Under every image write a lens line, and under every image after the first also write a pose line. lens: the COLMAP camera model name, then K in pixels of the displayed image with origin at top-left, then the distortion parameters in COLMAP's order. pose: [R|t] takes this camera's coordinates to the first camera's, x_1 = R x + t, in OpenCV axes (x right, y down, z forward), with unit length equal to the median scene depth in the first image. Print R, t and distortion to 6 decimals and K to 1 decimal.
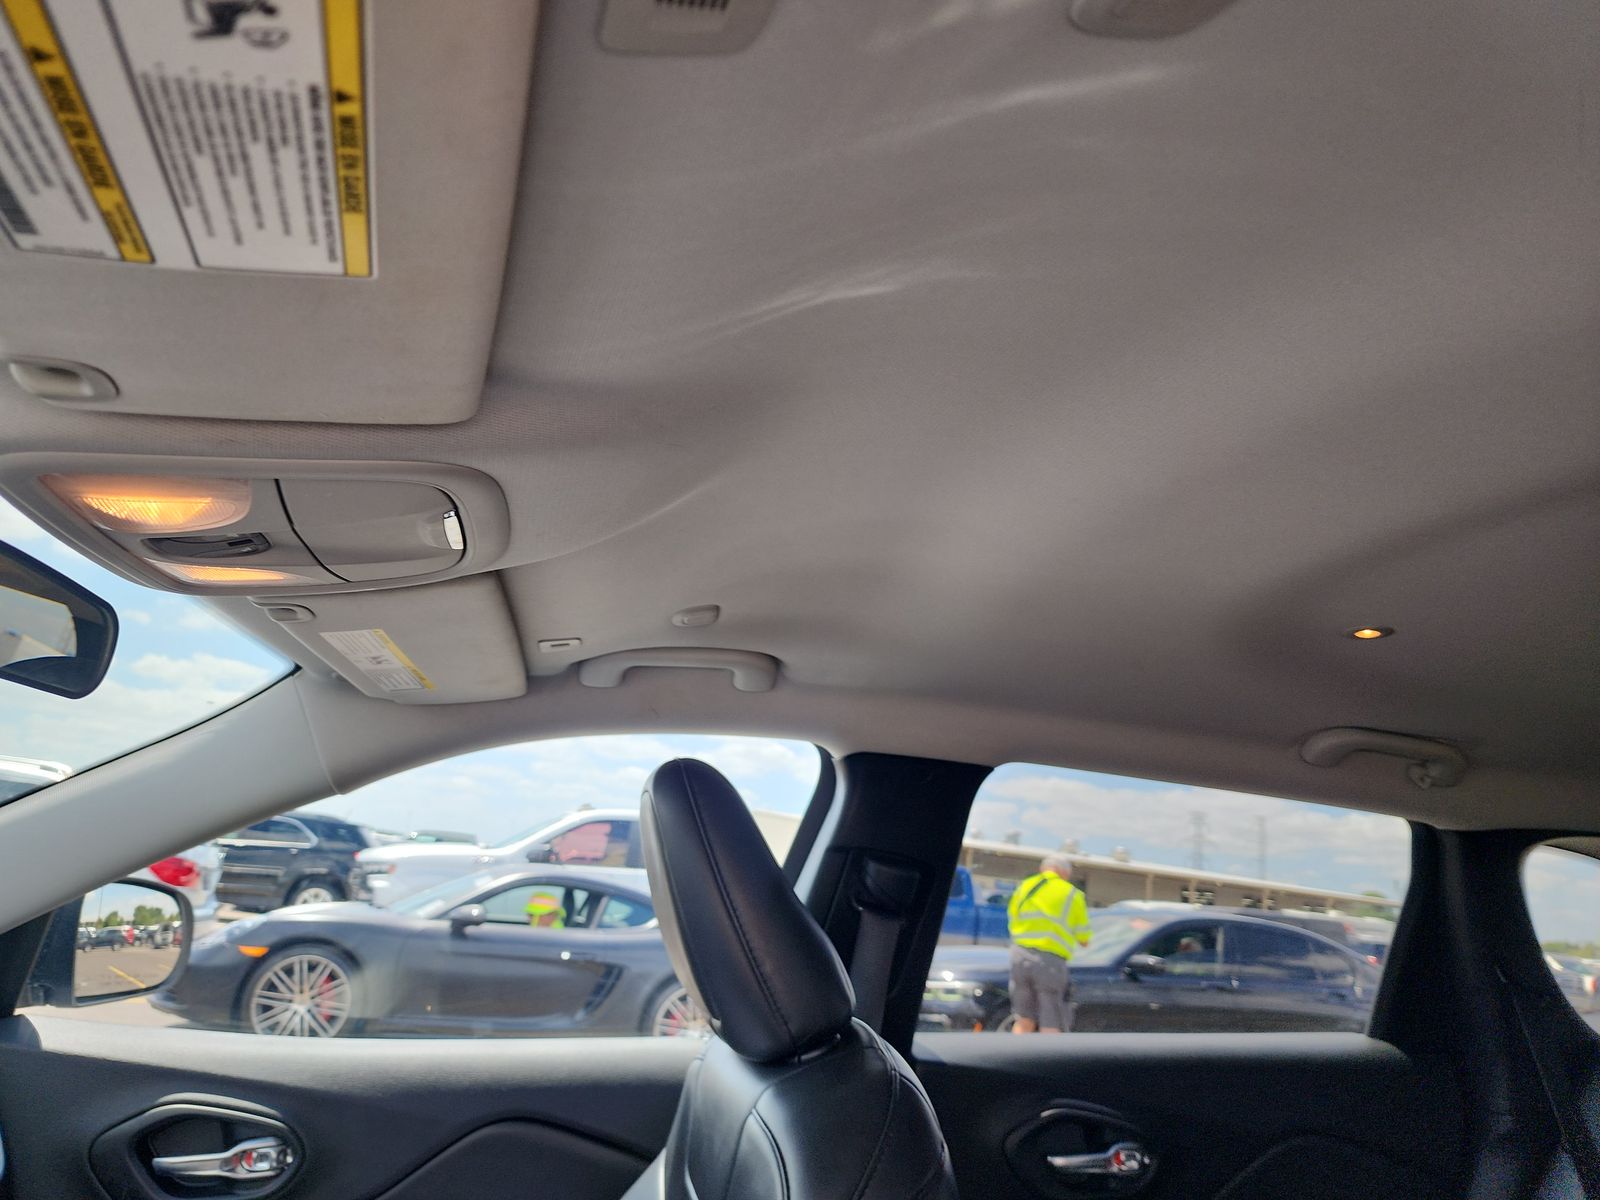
lens RADIAL K [[1074.7, 0, 800.0], [0, 1074.7, 600.0], [0, 0, 1]] dist [0.022448, -0.001714]
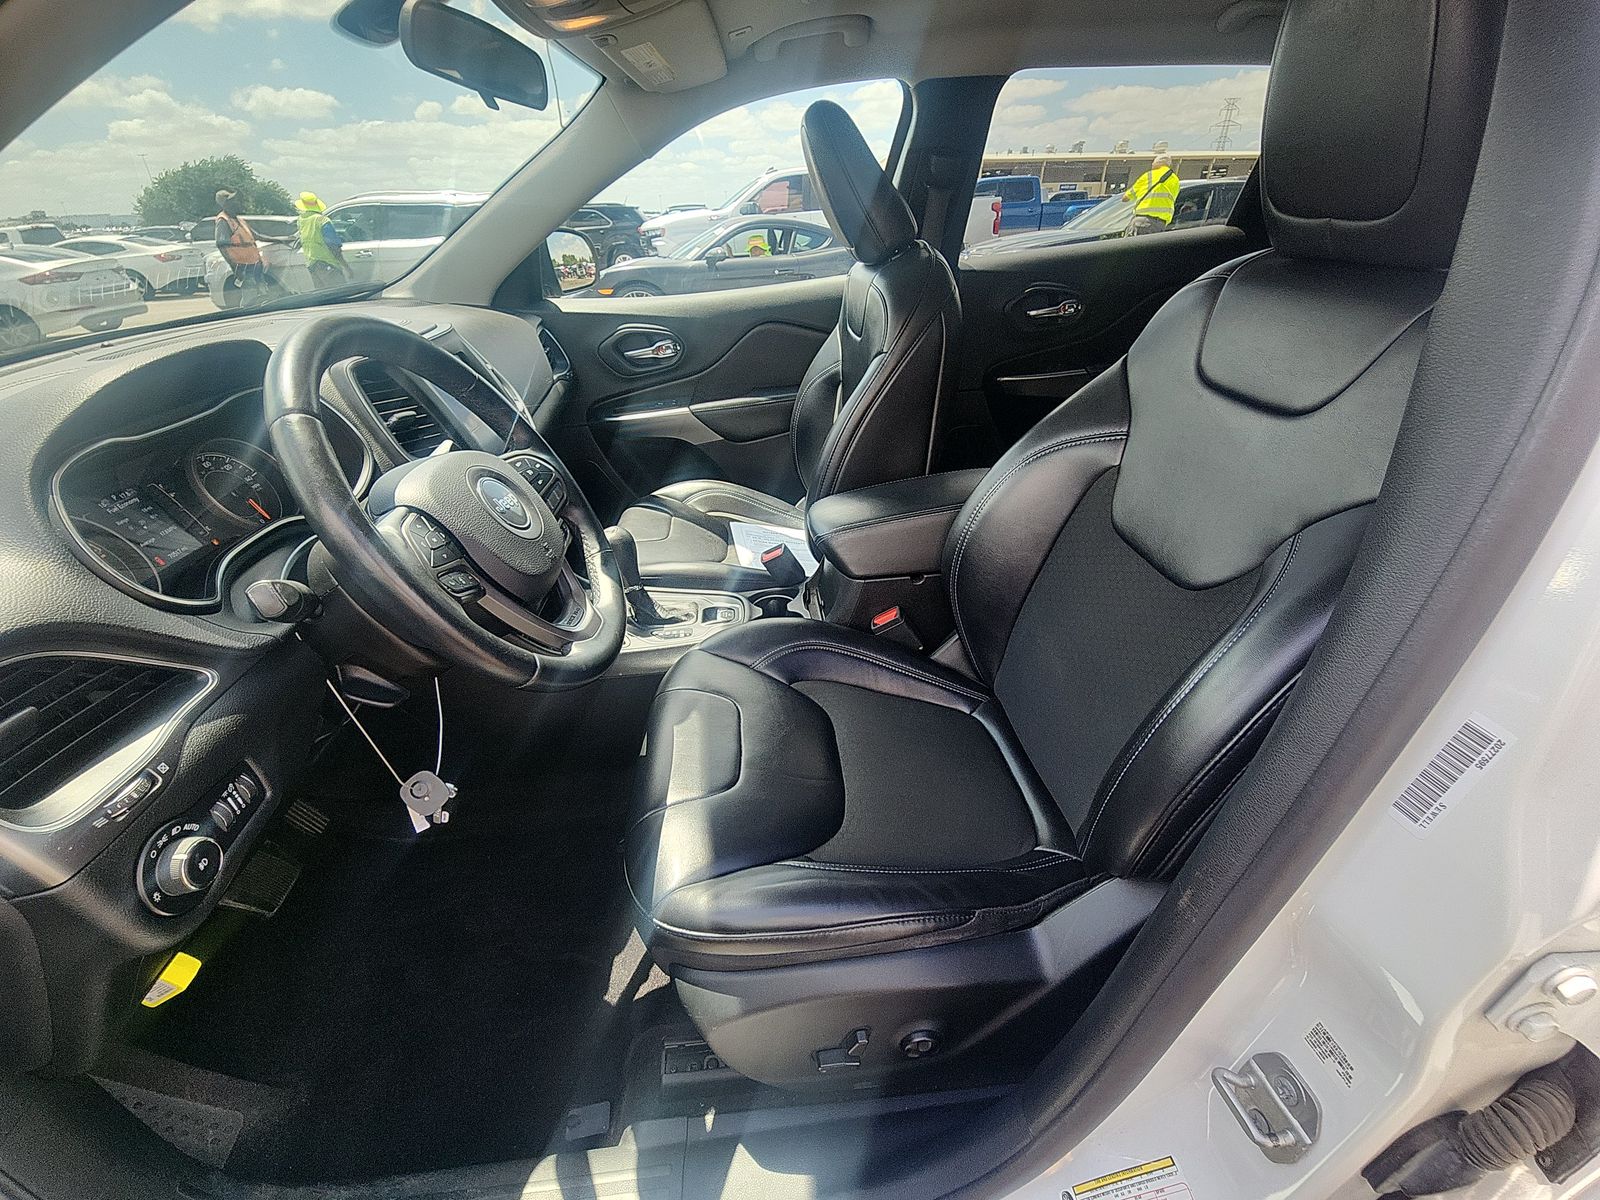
lens RADIAL K [[649.9, 0, 800.0], [0, 649.9, 600.0], [0, 0, 1]] dist [0.001498, -0.000141]
pose [[0.978377, -0.031071, -0.204481, 0.042807], [0.166504, 0.704819, 0.689570, -0.015629], [0.122696, -0.708706, 0.694752, -0.267311]]
